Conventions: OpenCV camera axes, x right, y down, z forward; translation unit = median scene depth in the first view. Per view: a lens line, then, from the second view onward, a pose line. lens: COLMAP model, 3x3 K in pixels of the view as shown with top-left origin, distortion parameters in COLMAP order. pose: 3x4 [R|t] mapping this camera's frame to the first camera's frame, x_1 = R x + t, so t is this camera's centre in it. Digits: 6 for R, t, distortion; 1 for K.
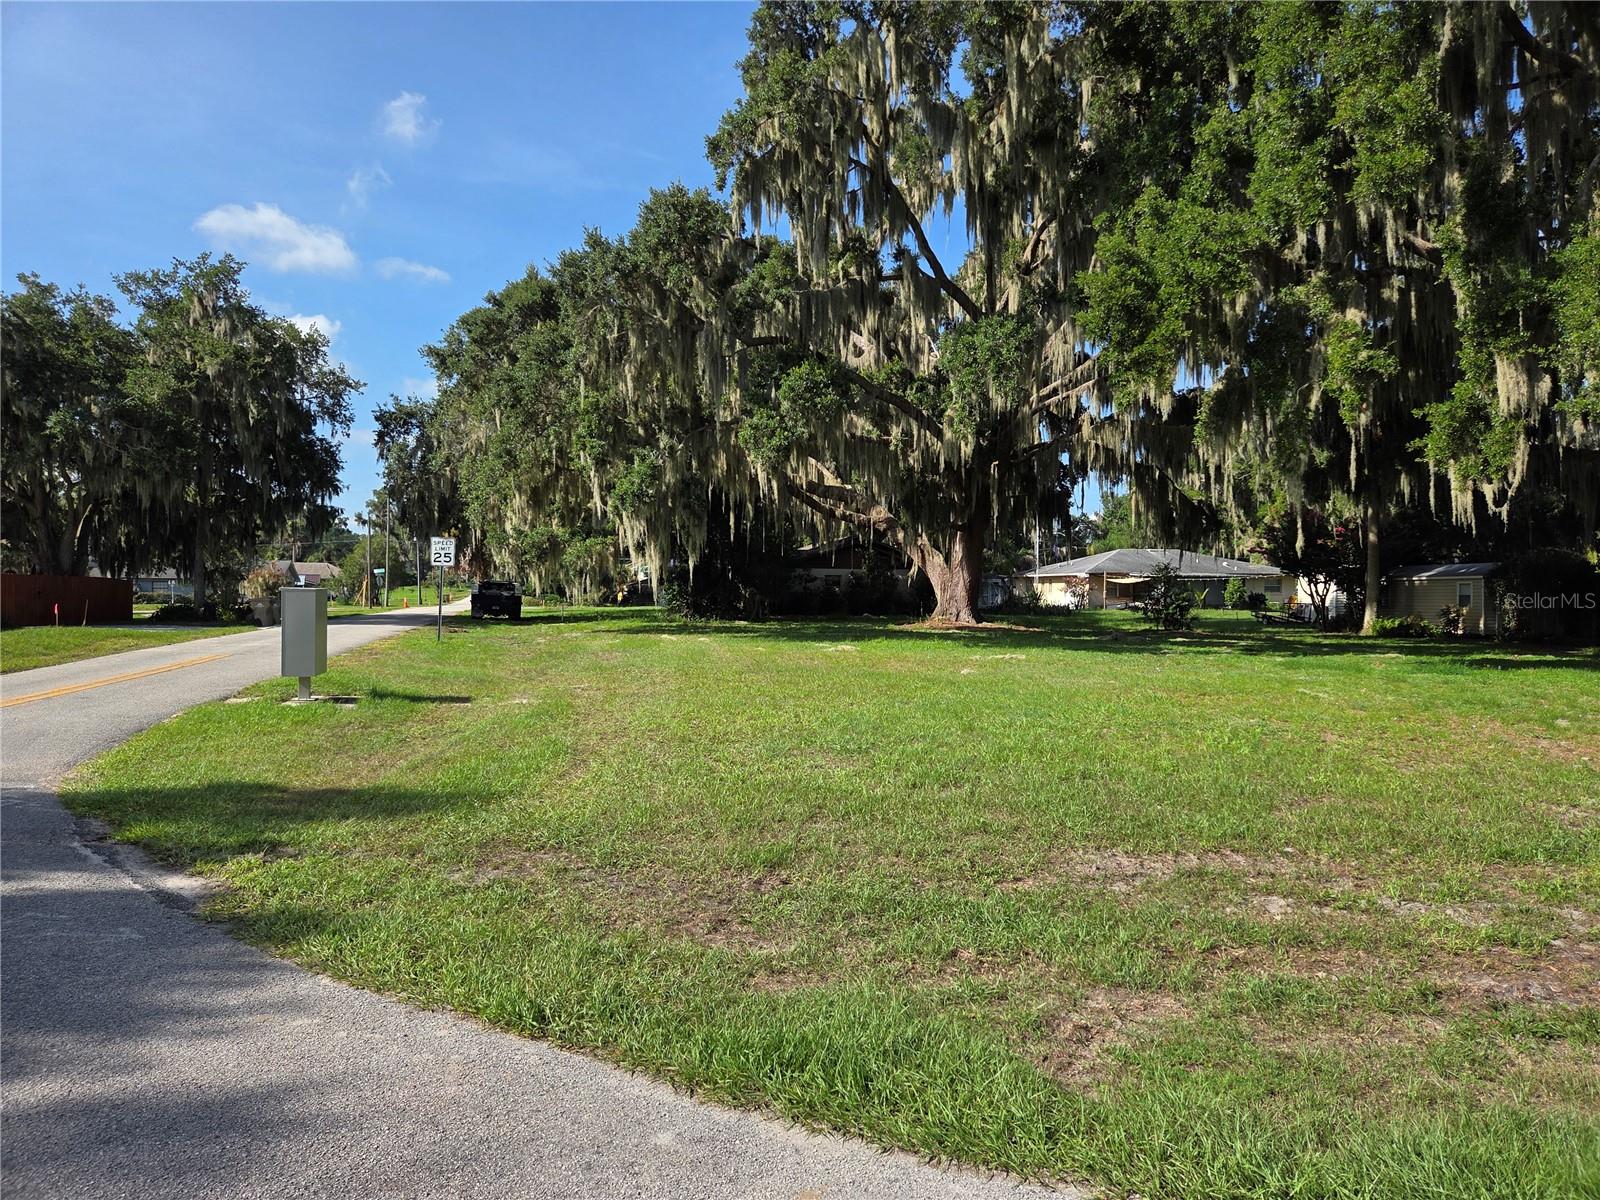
lens RADIAL K [[1038.8, 0, 788.4], [0, 1038.8, 586.5], [0, 0, 1]] dist [0.040694, -0.044624]
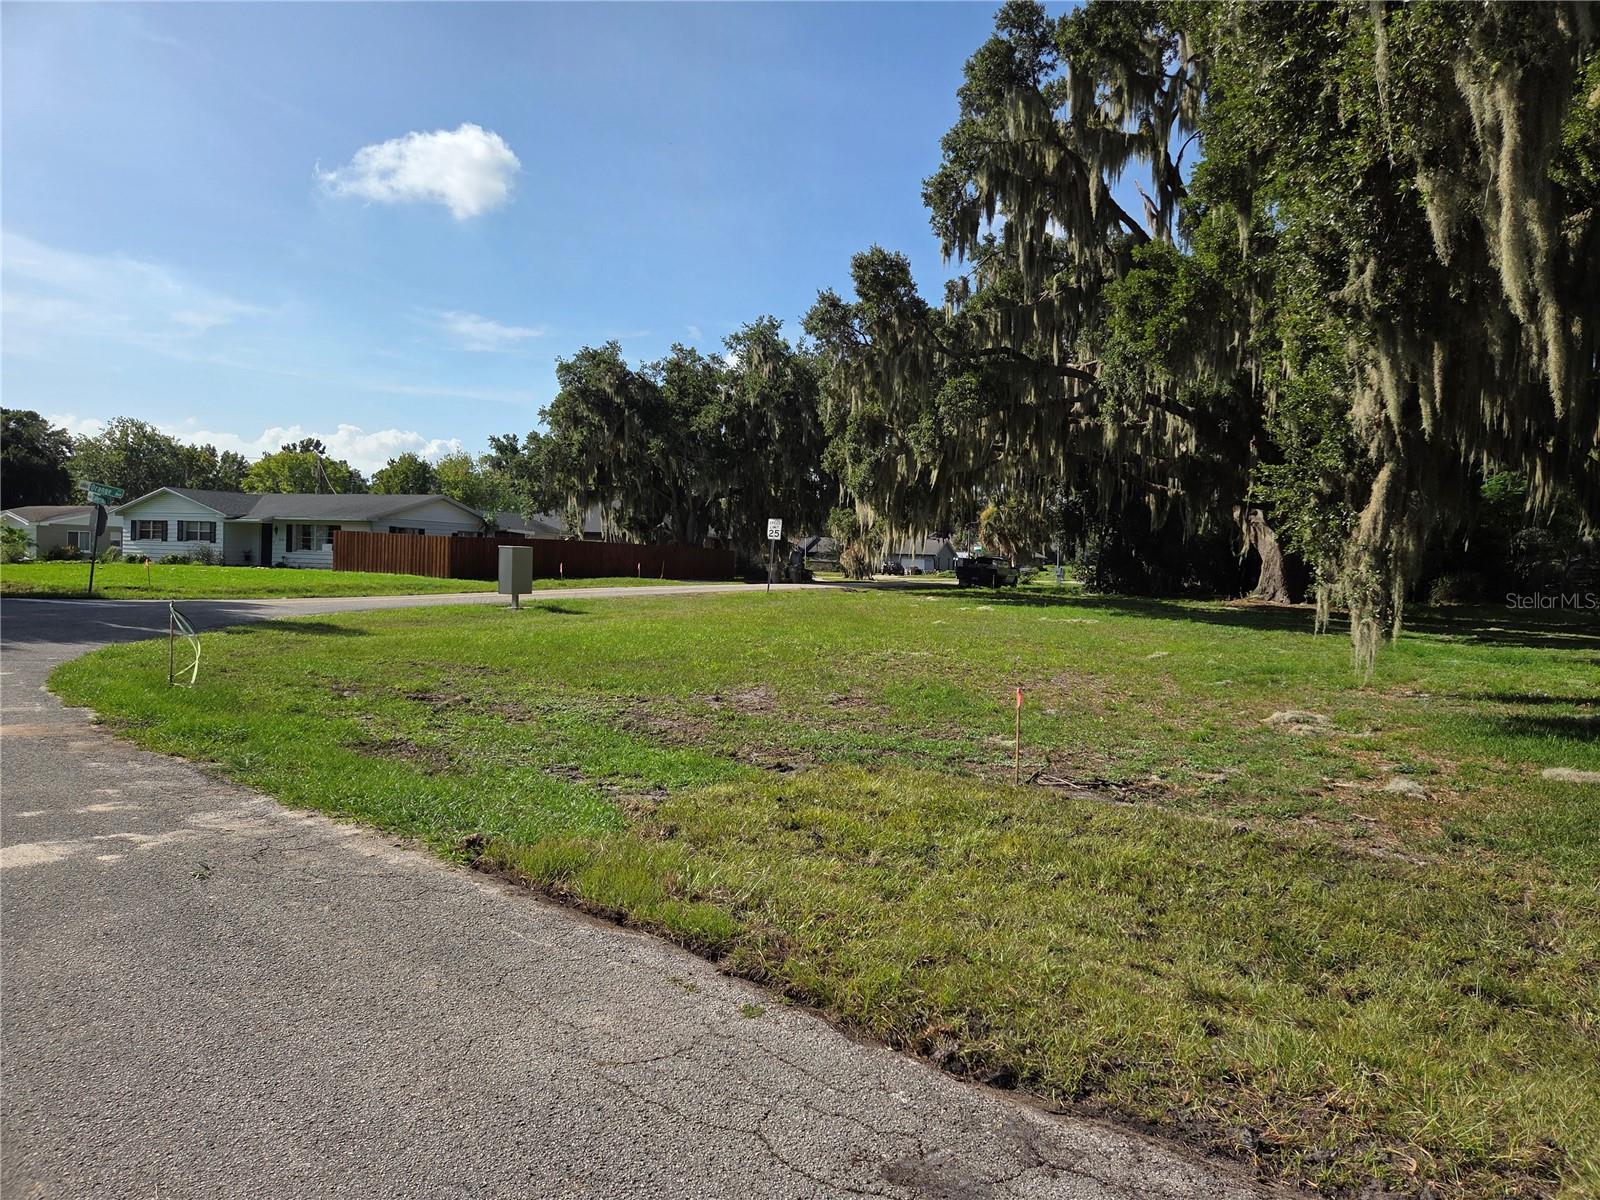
lens RADIAL K [[1038.8, 0, 807.7], [0, 1038.8, 564.4], [0, 0, 1]] dist [0.040694, -0.044624]
pose [[0.778309, 0.019207, -0.627587, 0.366719], [-0.020329, 0.999779, 0.005386, 0.003128], [0.627552, 0.008567, 0.778528, -0.036244]]
